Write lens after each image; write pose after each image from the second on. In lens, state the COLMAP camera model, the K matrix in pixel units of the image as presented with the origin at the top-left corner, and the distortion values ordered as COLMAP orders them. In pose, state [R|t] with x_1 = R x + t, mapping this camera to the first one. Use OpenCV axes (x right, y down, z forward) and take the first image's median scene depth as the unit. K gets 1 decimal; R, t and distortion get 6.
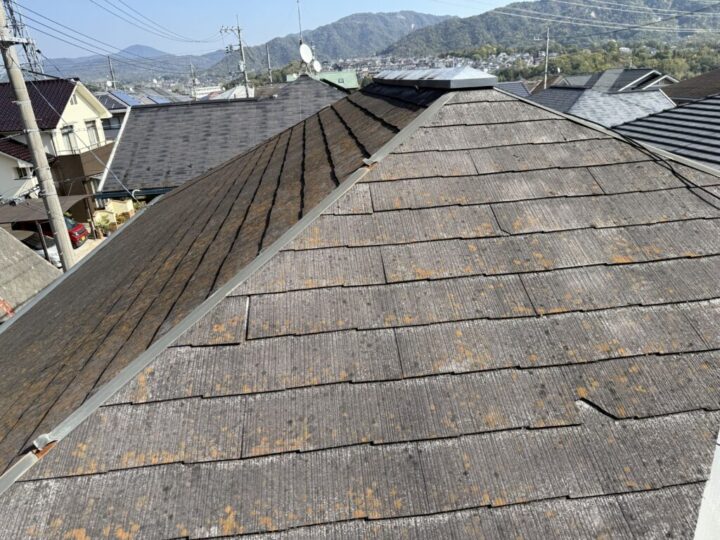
lens RADIAL K [[518.9, 0, 352.9], [0, 518.9, 269.9], [0, 0, 1]] dist [0.086093, -0.100212]
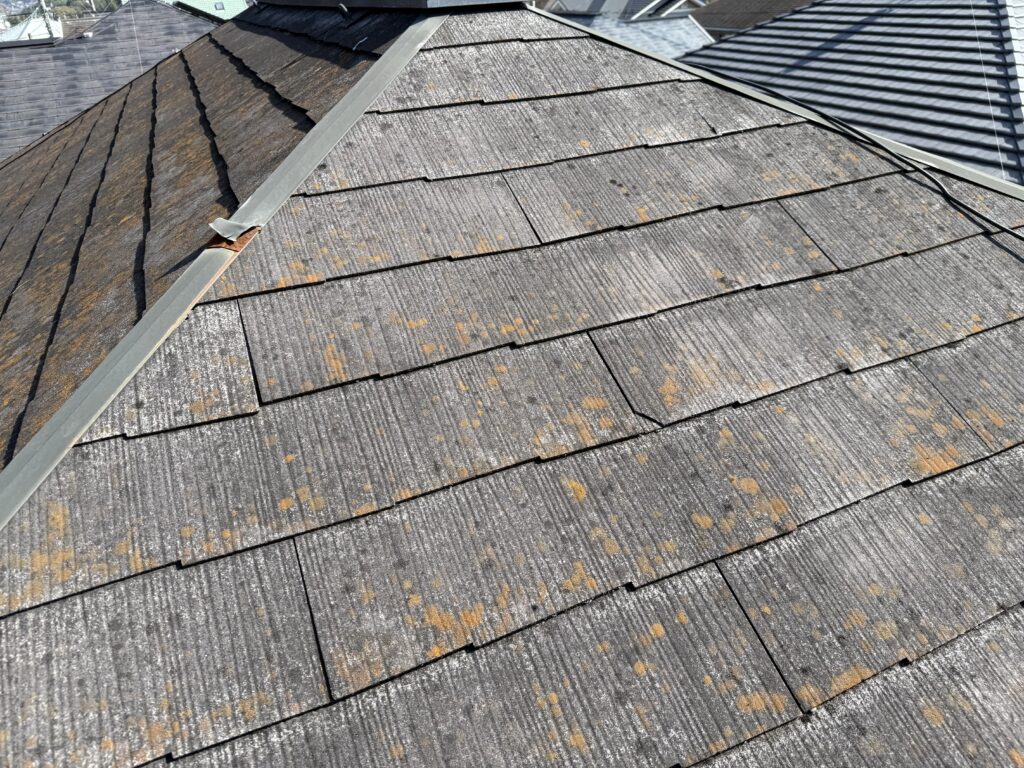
lens RADIAL K [[738.0, 0, 501.9], [0, 738.0, 383.8], [0, 0, 1]] dist [0.086093, -0.100212]
pose [[0.954723, -0.141688, 0.261588, 0.059198], [0.109023, 0.984762, 0.135488, -0.162083], [-0.276799, -0.100834, 0.955623, 0.494257]]
